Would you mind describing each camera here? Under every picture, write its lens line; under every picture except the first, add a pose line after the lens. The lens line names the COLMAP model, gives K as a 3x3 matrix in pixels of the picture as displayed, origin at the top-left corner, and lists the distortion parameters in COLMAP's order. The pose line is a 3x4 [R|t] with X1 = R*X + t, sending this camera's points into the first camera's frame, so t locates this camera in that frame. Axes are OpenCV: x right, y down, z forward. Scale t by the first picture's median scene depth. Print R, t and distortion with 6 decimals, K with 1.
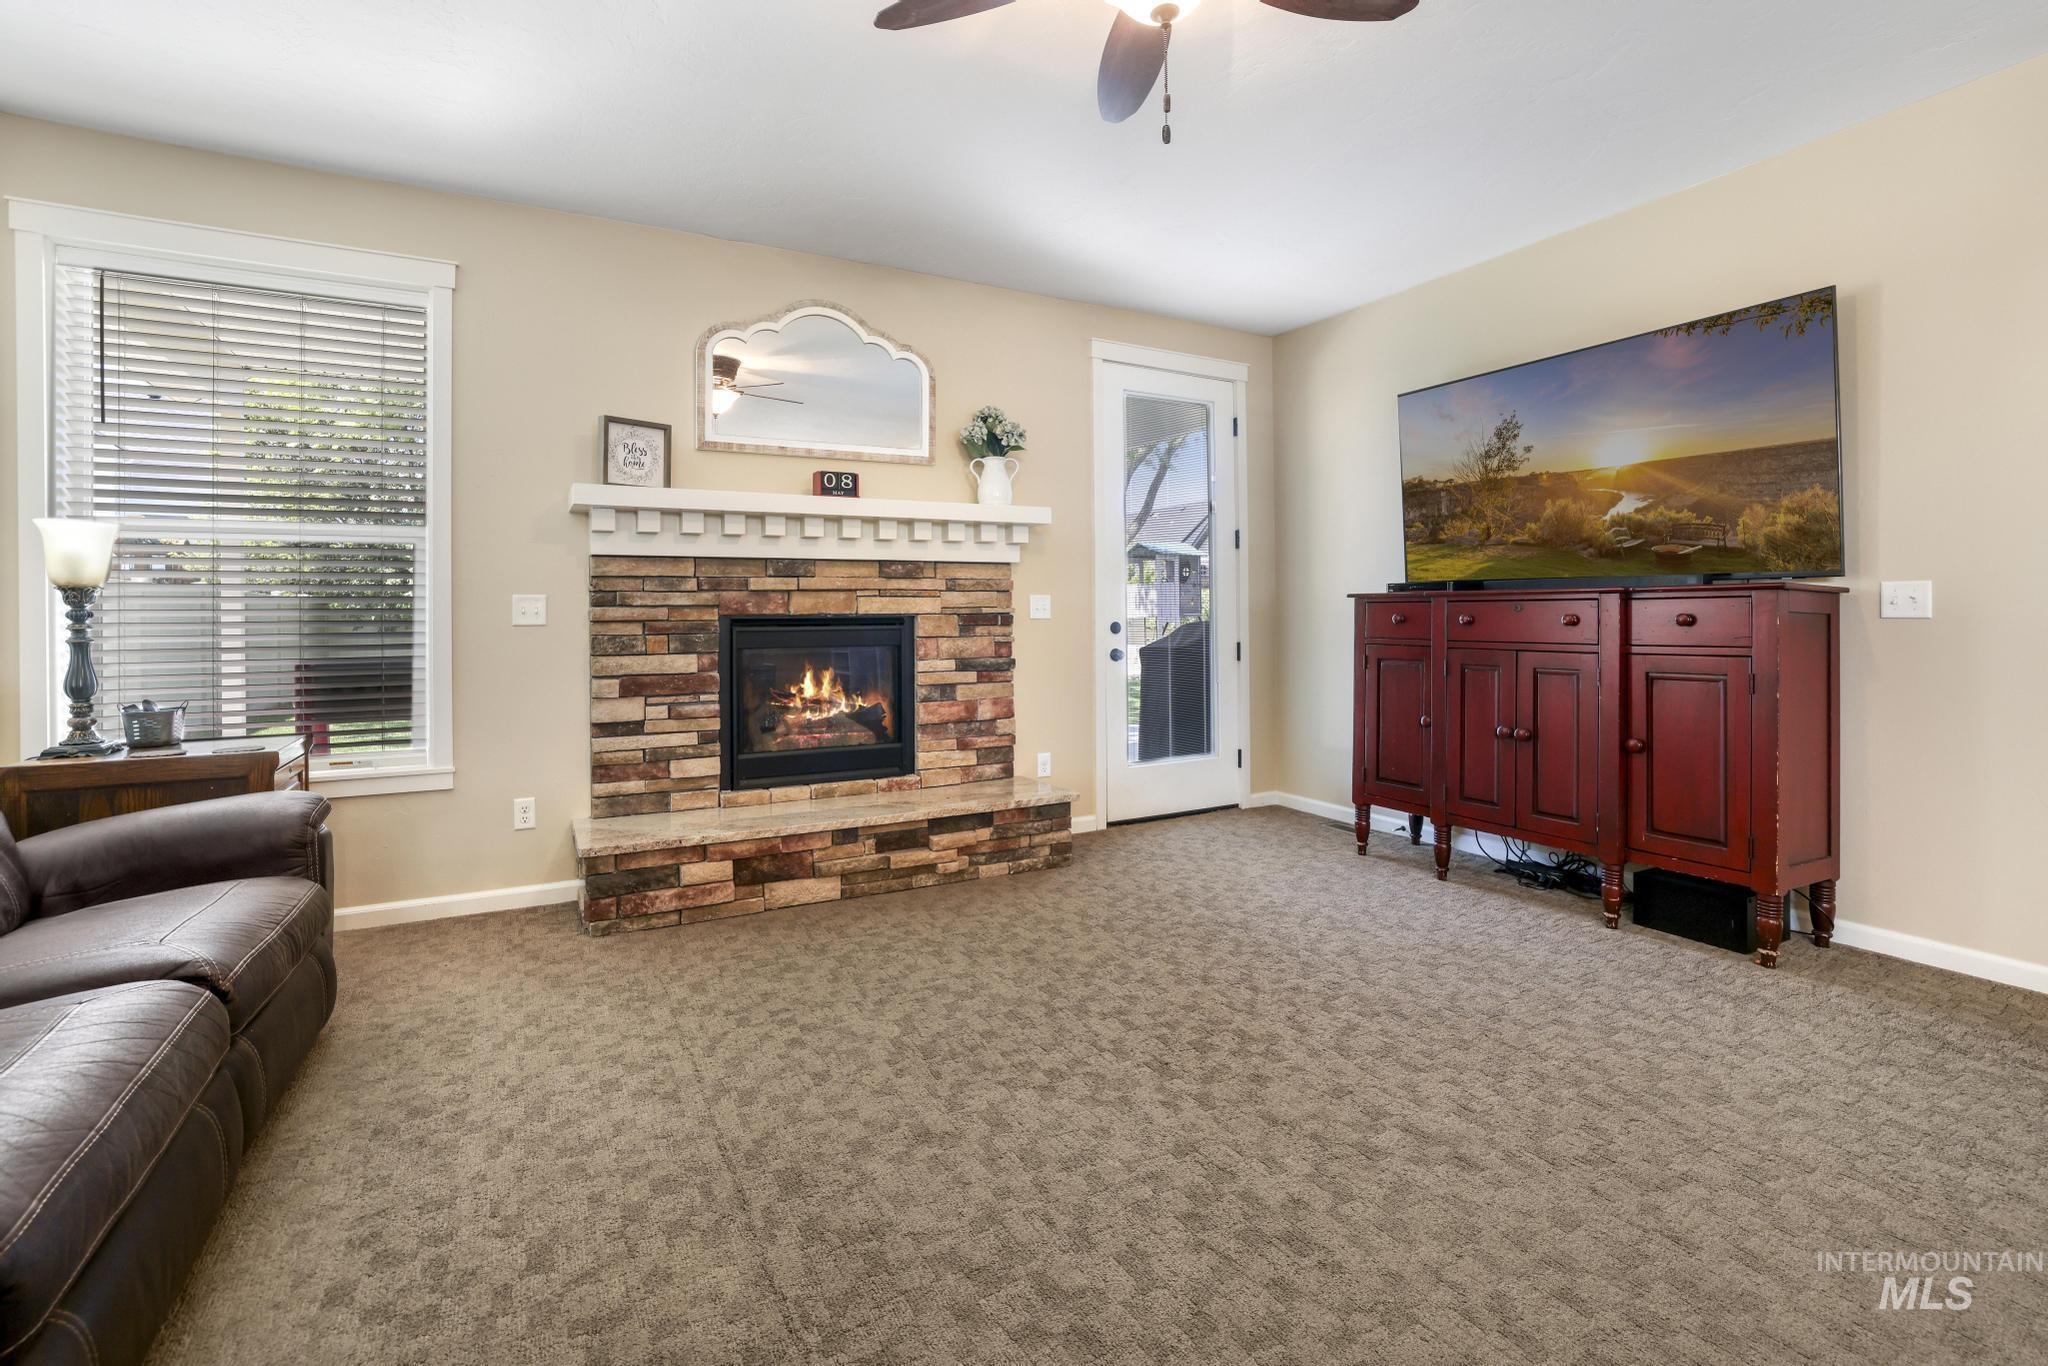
lens RADIAL K [[912.8, 0, 950.0], [0, 912.8, 616.4], [0, 0, 1]] dist [-0.048489, 0.017349]
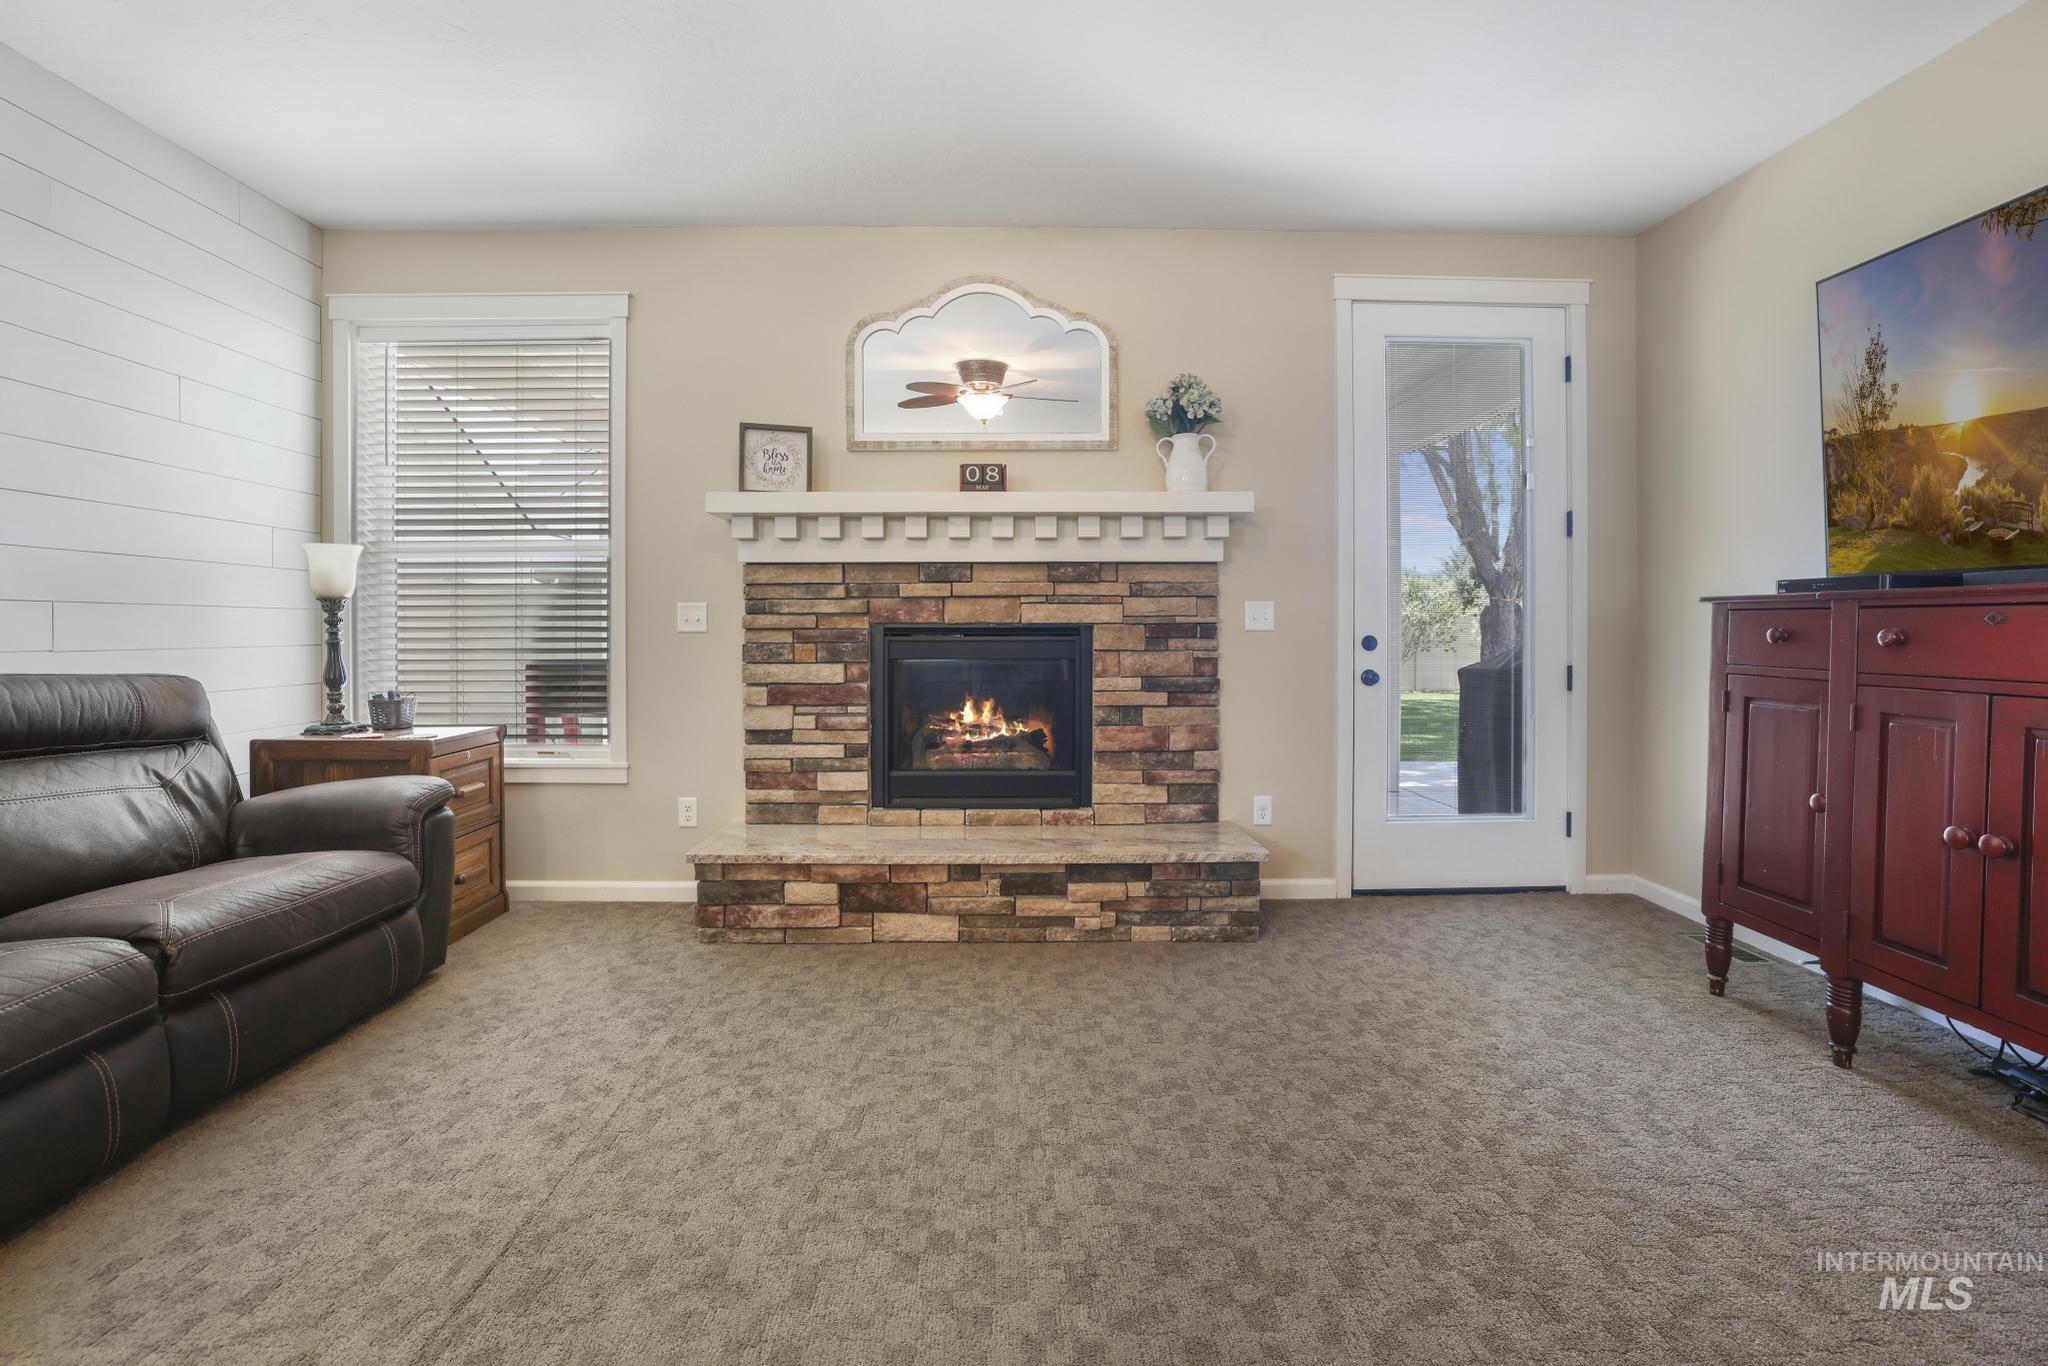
lens RADIAL K [[888.9, 0, 994.1], [0, 888.9, 639.1], [0, 0, 1]] dist [-0.049759, 0.016754]
pose [[0.899410, 0.012858, -0.436916, 0.279311], [-0.006673, 0.999855, 0.015688, -0.000495], [0.437054, -0.011194, 0.899365, 0.228148]]
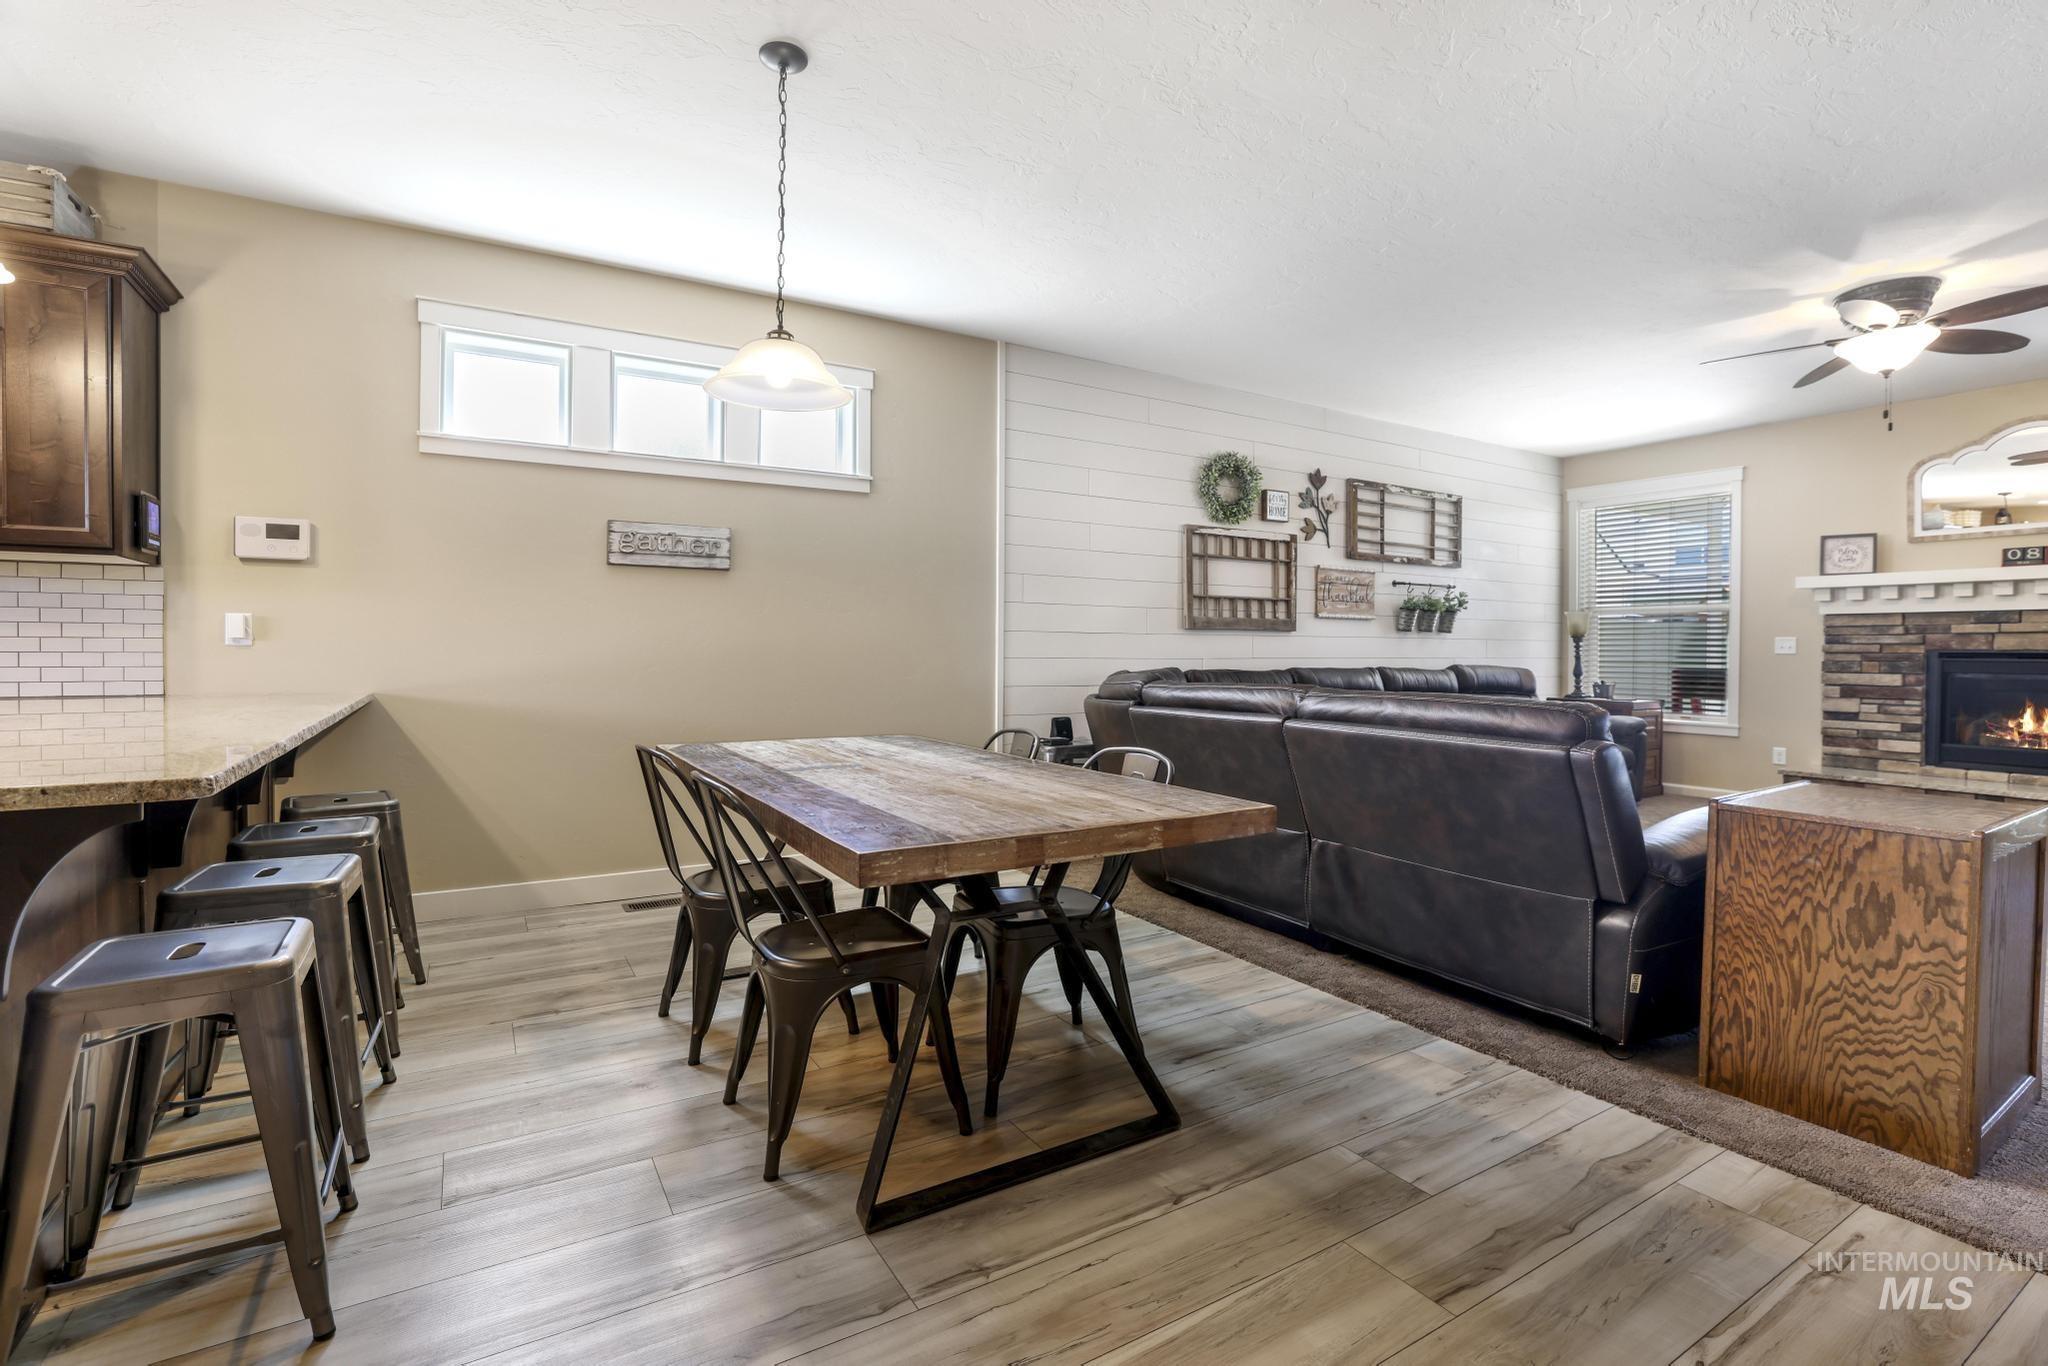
lens RADIAL K [[888.3, 0, 994.4], [0, 888.3, 656.6], [0, 0, 1]] dist [-0.042325, 0.015214]
pose [[0.046539, 0.017610, -0.998761, 1.160523], [-0.009189, 0.999810, 0.017200, -0.000384], [0.998874, 0.008378, 0.046692, -0.651984]]
